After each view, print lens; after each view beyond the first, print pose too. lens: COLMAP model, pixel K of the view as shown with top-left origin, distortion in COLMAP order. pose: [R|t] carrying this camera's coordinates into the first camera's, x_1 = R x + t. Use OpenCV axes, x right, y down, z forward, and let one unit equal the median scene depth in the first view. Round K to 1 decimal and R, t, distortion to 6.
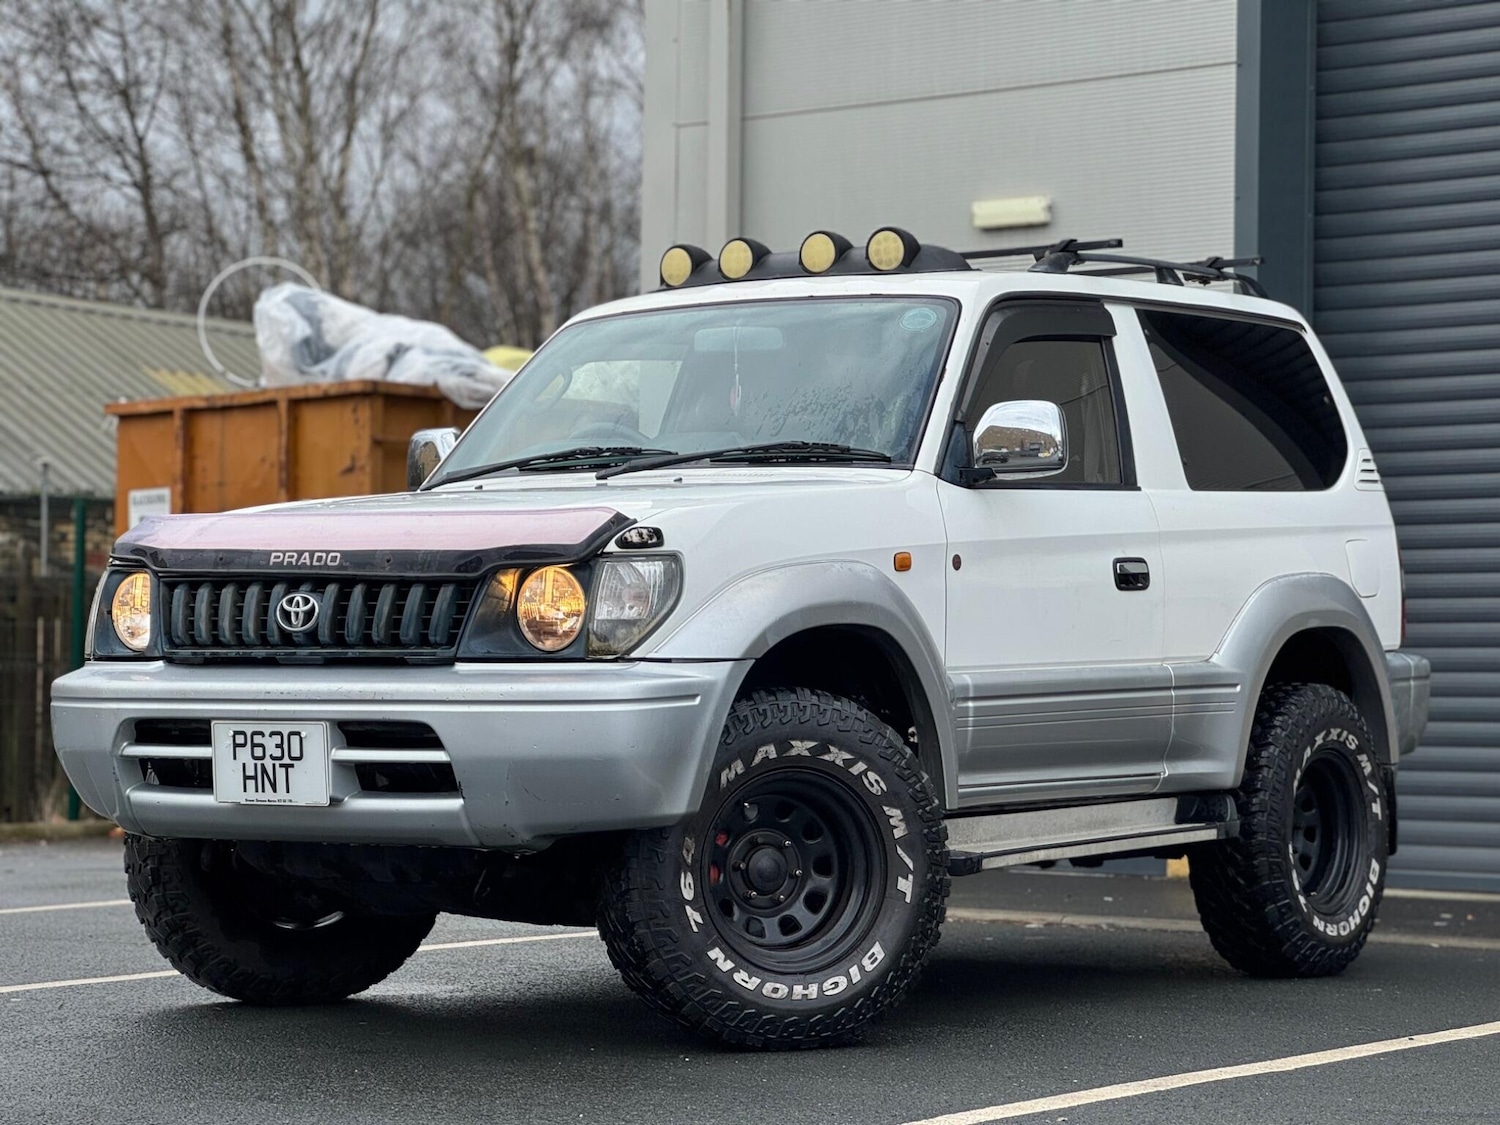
lens RADIAL K [[3661.8, 0, 708.8], [0, 3661.8, 547.3], [0, 0, 1]] dist [-0.361180, 11.513088]
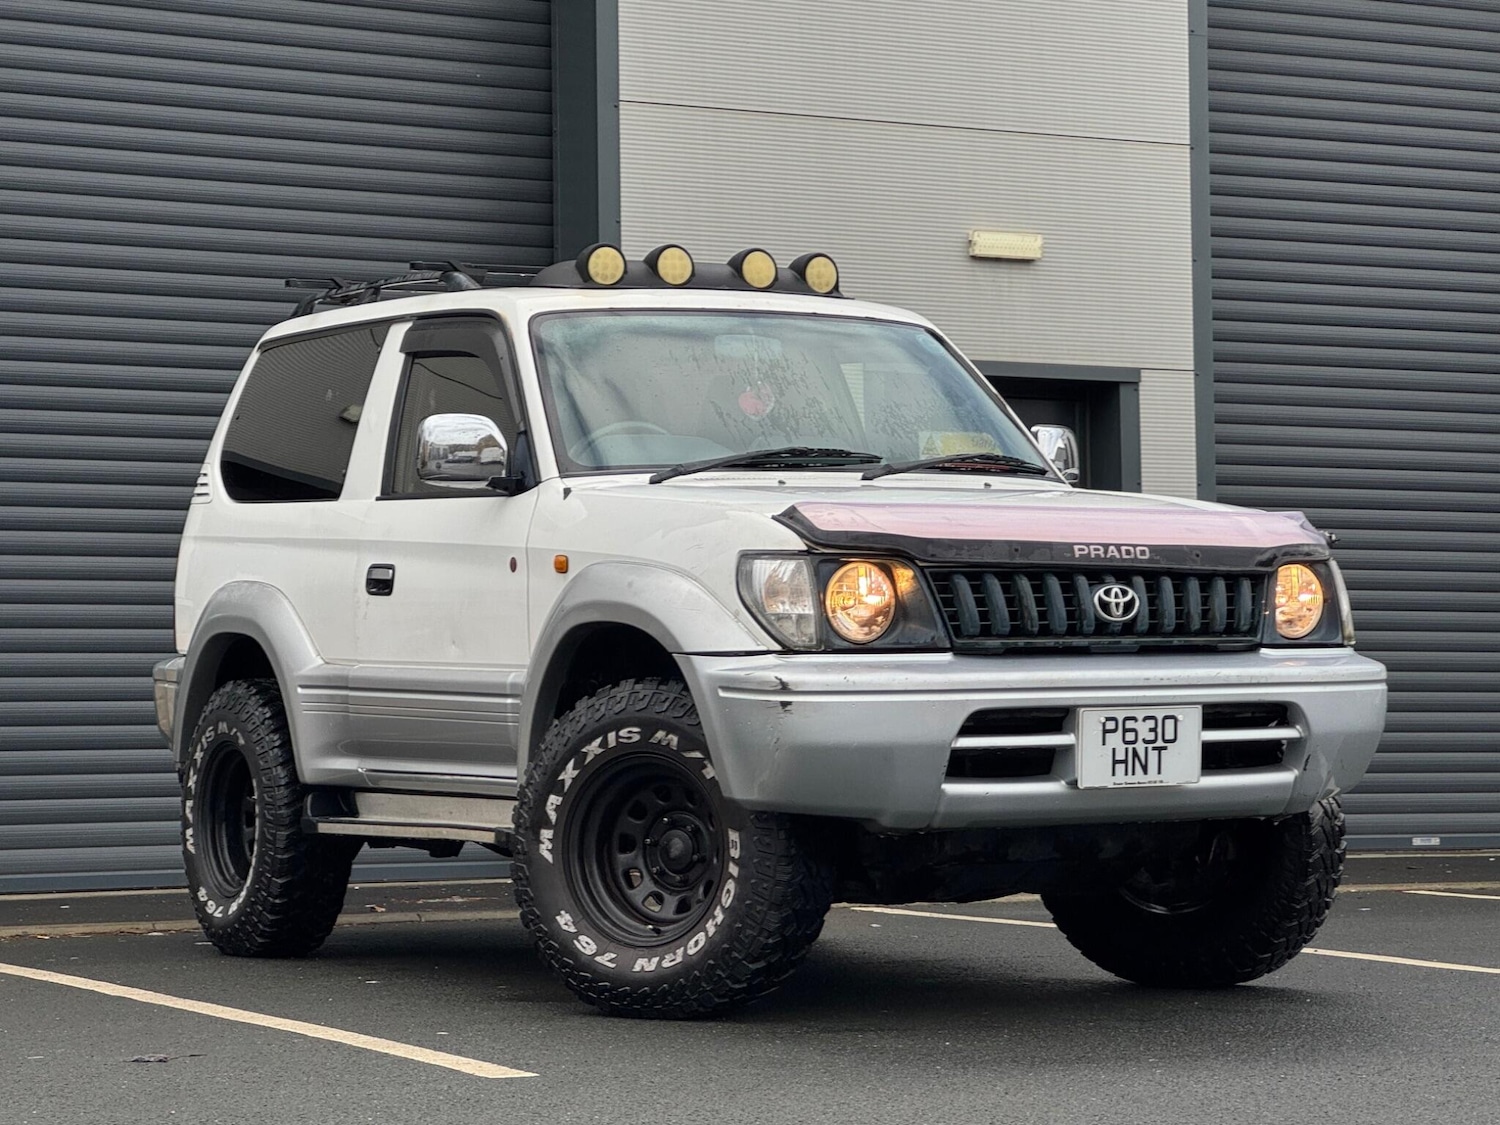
lens RADIAL K [[3816.5, 0, 714.5], [0, 3816.5, 551.8], [0, 0, 1]] dist [-0.351648, 12.050837]
pose [[0.427943, 0.019635, 0.903592, -1.130664], [-0.012856, 0.999795, -0.015637, 0.021390], [-0.903714, -0.004925, 0.428108, 0.628789]]
